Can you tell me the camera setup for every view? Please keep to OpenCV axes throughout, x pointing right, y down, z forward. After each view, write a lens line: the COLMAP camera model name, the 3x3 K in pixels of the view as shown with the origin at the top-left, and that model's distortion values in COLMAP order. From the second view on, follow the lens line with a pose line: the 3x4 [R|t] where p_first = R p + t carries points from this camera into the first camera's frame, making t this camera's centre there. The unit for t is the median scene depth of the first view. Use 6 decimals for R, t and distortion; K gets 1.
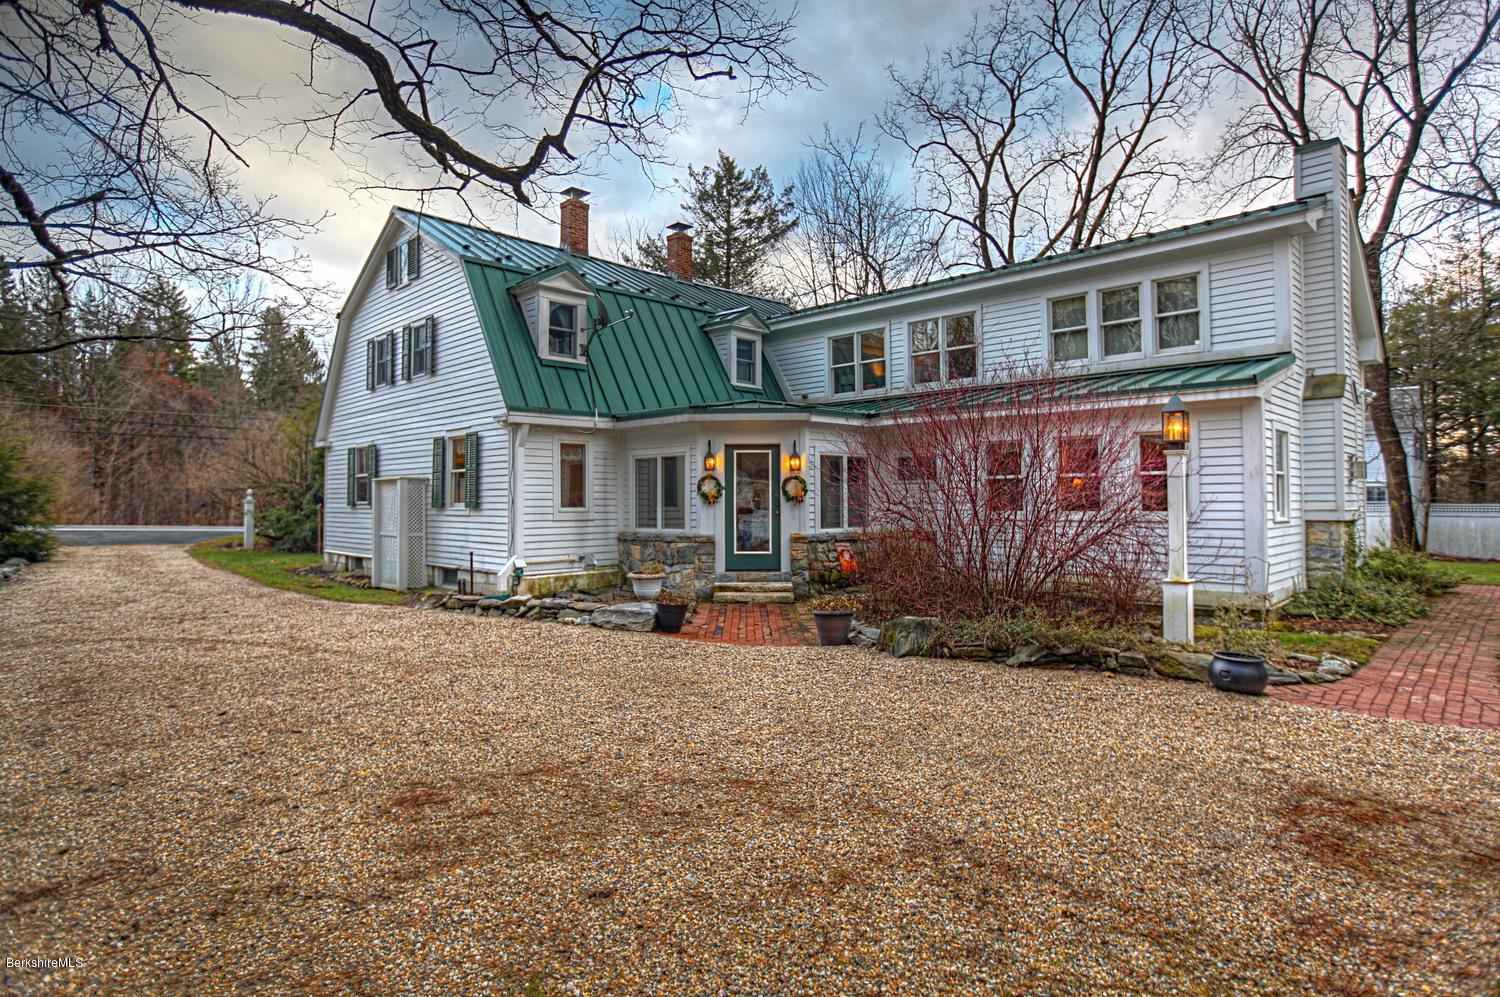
lens RADIAL K [[822.8, 0, 748.8], [0, 822.8, 497.2], [0, 0, 1]] dist [-0.000915, -0.000030]
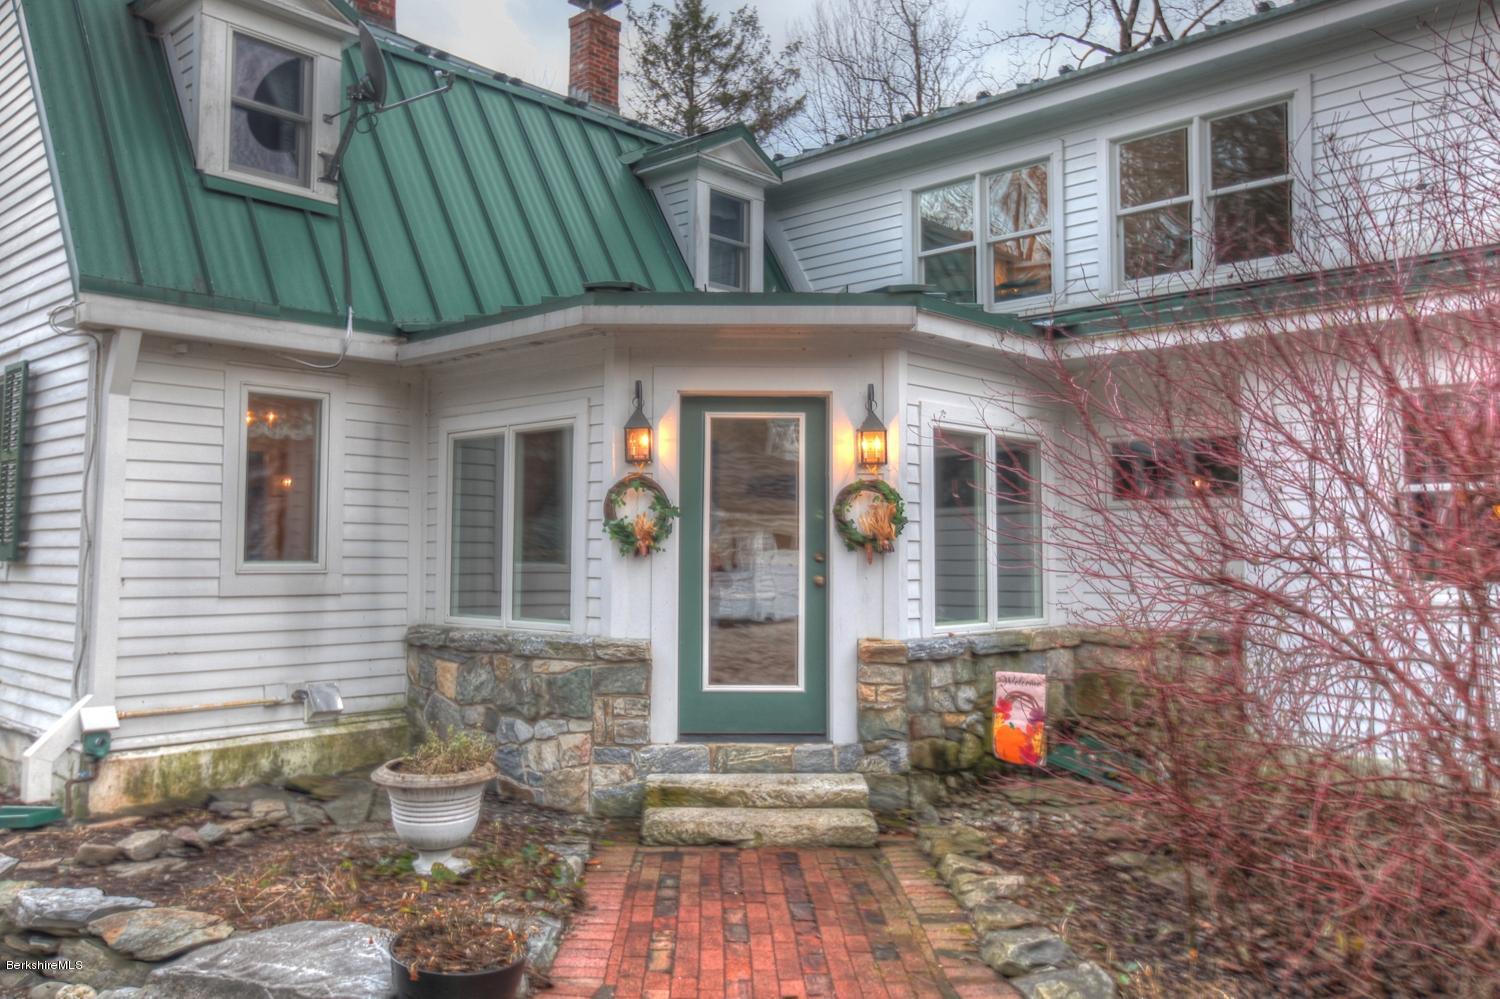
lens RADIAL K [[1194.1, 0, 750.4], [0, 1194.1, 495.2], [0, 0, 1]] dist [0.009272, 0.004455]
pose [[0.999538, 0.010032, 0.028677, -0.012308], [-0.008665, 0.998839, -0.047383, 0.006182], [-0.029119, 0.047113, 0.998465, 0.447885]]
